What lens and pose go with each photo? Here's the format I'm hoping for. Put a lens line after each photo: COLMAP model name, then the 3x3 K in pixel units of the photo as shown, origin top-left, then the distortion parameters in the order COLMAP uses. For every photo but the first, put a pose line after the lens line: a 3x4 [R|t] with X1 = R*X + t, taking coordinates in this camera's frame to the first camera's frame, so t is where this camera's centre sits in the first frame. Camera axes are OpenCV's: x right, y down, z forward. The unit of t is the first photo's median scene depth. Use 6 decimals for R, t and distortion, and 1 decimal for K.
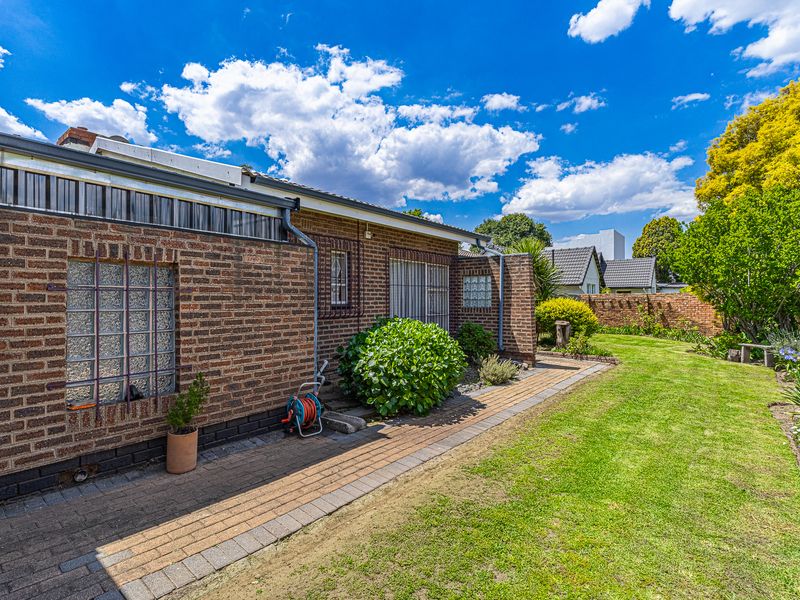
lens RADIAL K [[394.8, 0, 407.7], [0, 394.8, 301.1], [0, 0, 1]] dist [0.003977, 0.000982]
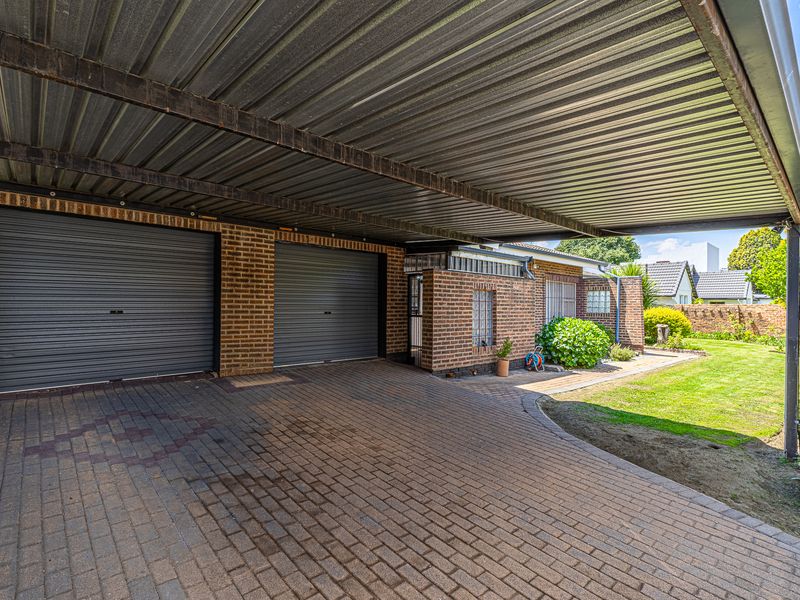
lens RADIAL K [[408.7, 0, 399.7], [0, 408.7, 304.0], [0, 0, 1]] dist [0.002397, -0.000383]
pose [[0.986207, 0.011622, -0.165106, -0.283040], [-0.013423, 0.999862, -0.009794, 0.007179], [0.164970, 0.011875, 0.986227, -0.565751]]
